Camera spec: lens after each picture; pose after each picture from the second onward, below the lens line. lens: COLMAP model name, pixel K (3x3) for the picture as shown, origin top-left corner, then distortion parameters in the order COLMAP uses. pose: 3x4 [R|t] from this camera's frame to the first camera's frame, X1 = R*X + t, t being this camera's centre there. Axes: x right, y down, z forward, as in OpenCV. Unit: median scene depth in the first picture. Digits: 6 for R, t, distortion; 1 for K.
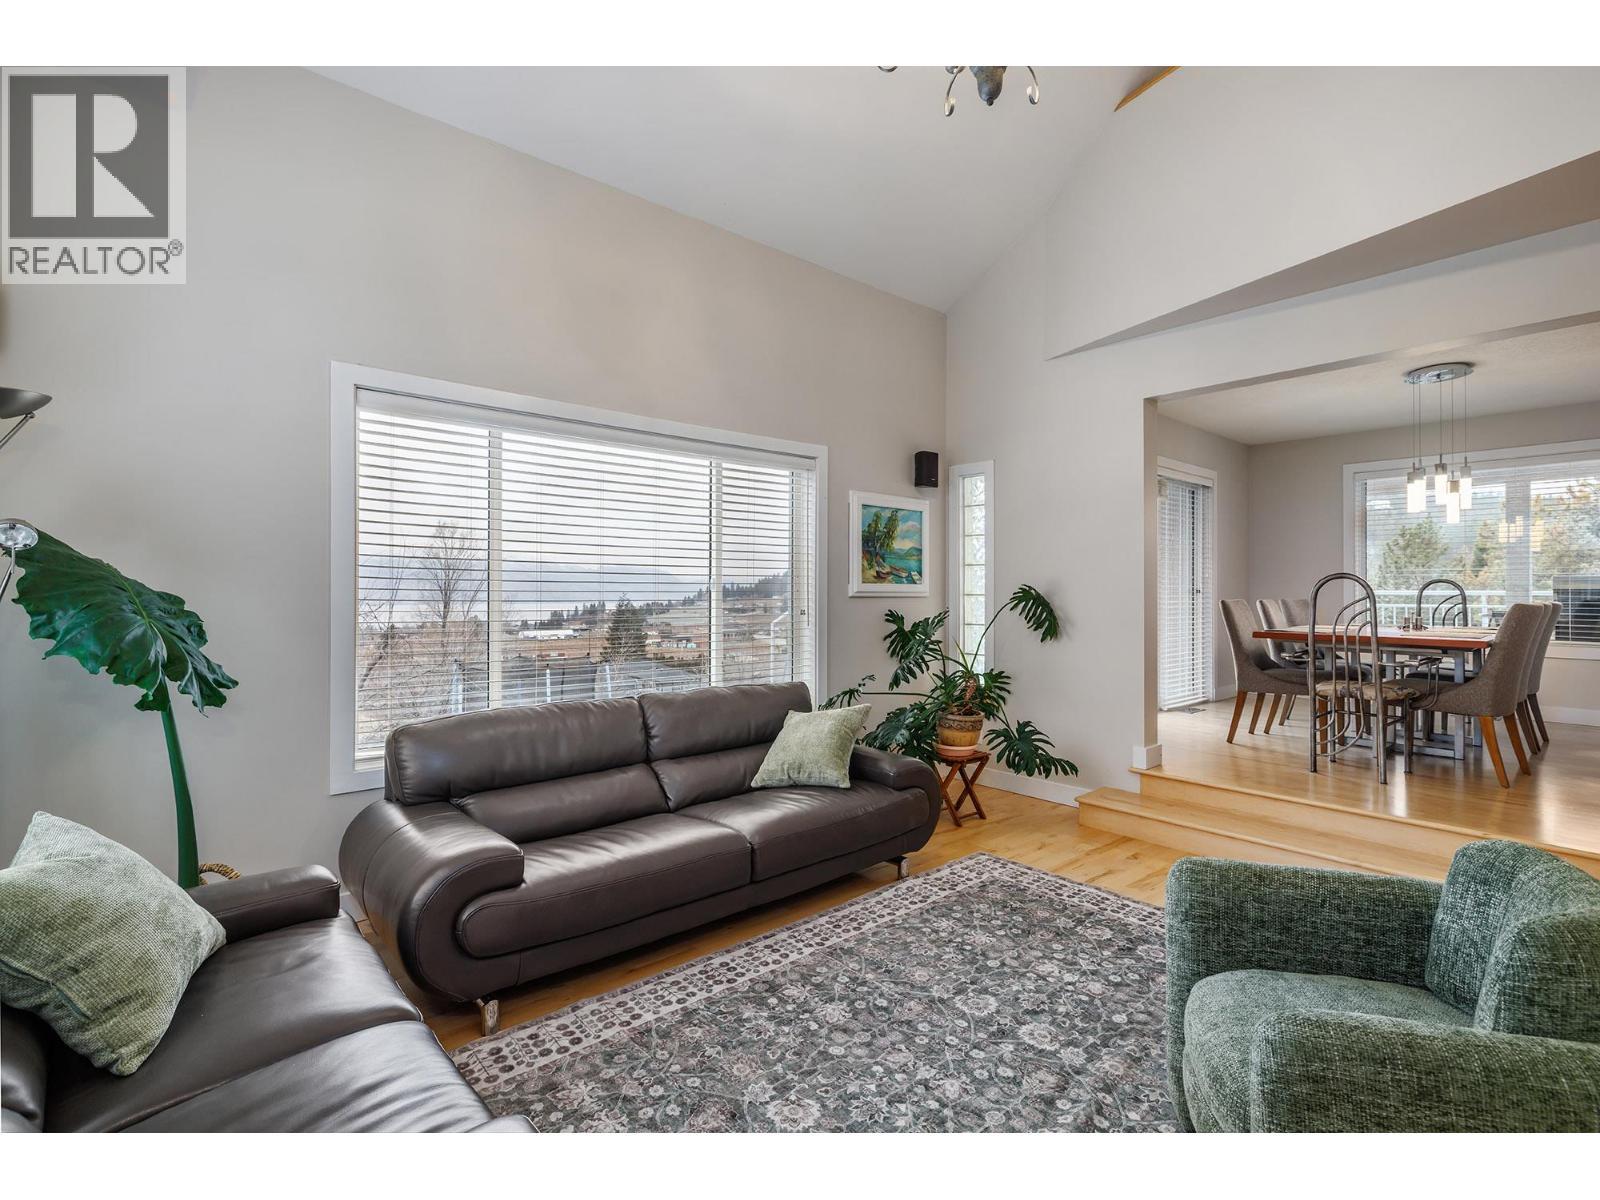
lens RADIAL K [[771.0, 0, 786.8], [0, 771.0, 590.0], [0, 0, 1]] dist [-0.010074, 0.001662]
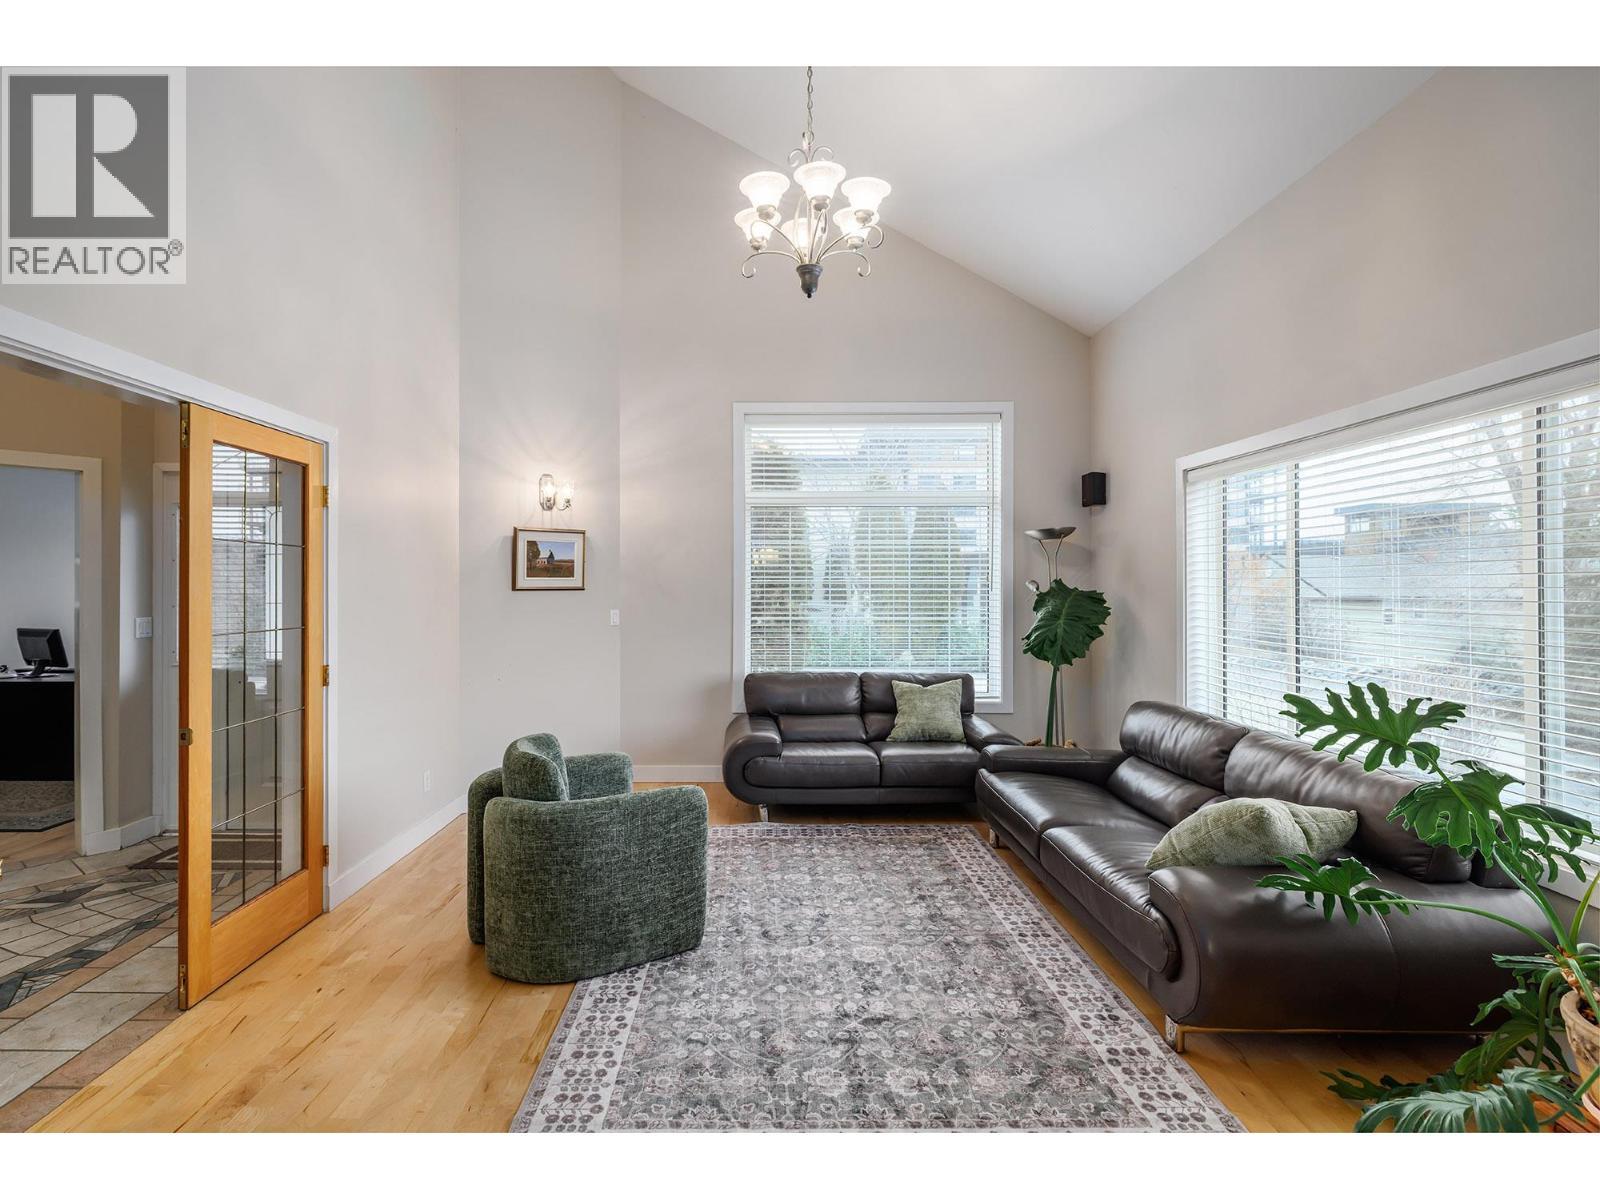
lens RADIAL K [[771.0, 0, 777.0], [0, 771.0, 589.3], [0, 0, 1]] dist [-0.010074, 0.001662]
pose [[-0.651564, -0.001648, -0.758591, 1.070509], [-0.002133, 0.999998, -0.000340, -0.039932], [0.758590, 0.001397, -0.651566, 1.398812]]
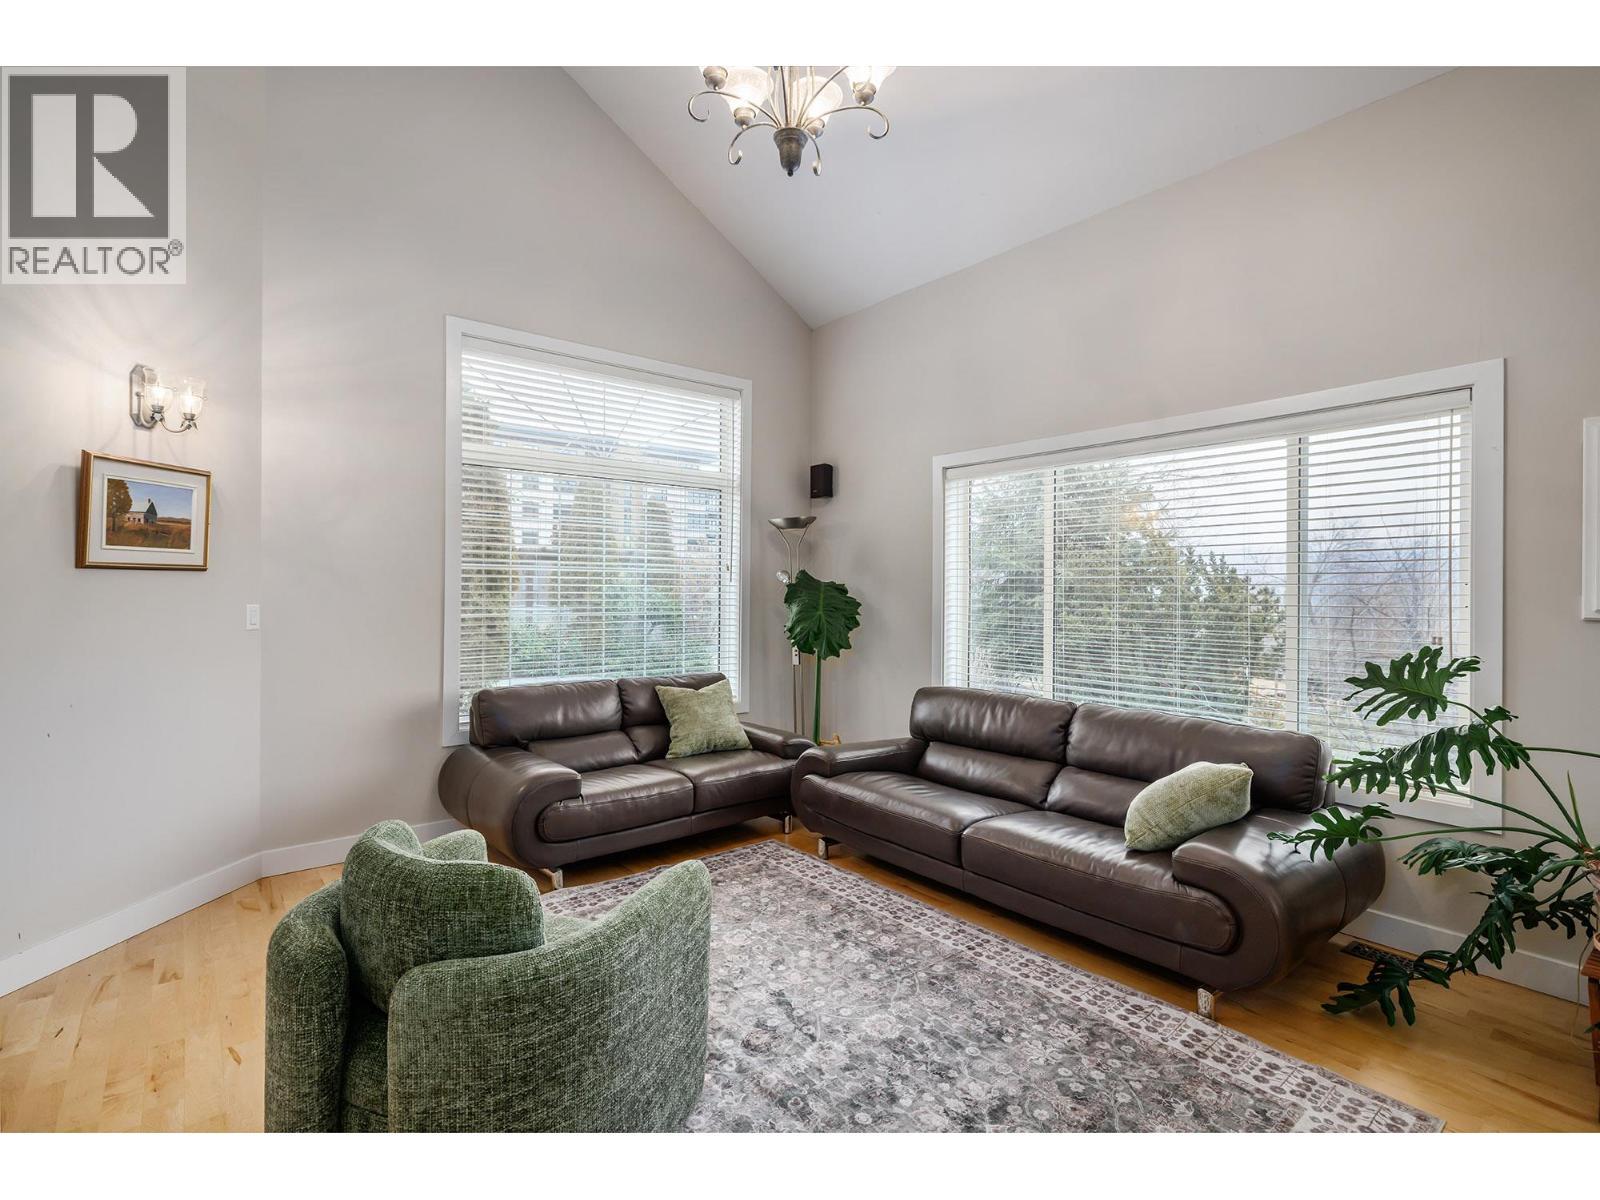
lens RADIAL K [[771.0, 0, 783.5], [0, 771.0, 593.1], [0, 0, 1]] dist [-0.010074, 0.001662]
pose [[-0.055026, -0.000577, -0.998485, 1.029288], [-0.004837, 0.999988, -0.000311, -0.011549], [0.998473, 0.004813, -0.055028, 0.772196]]
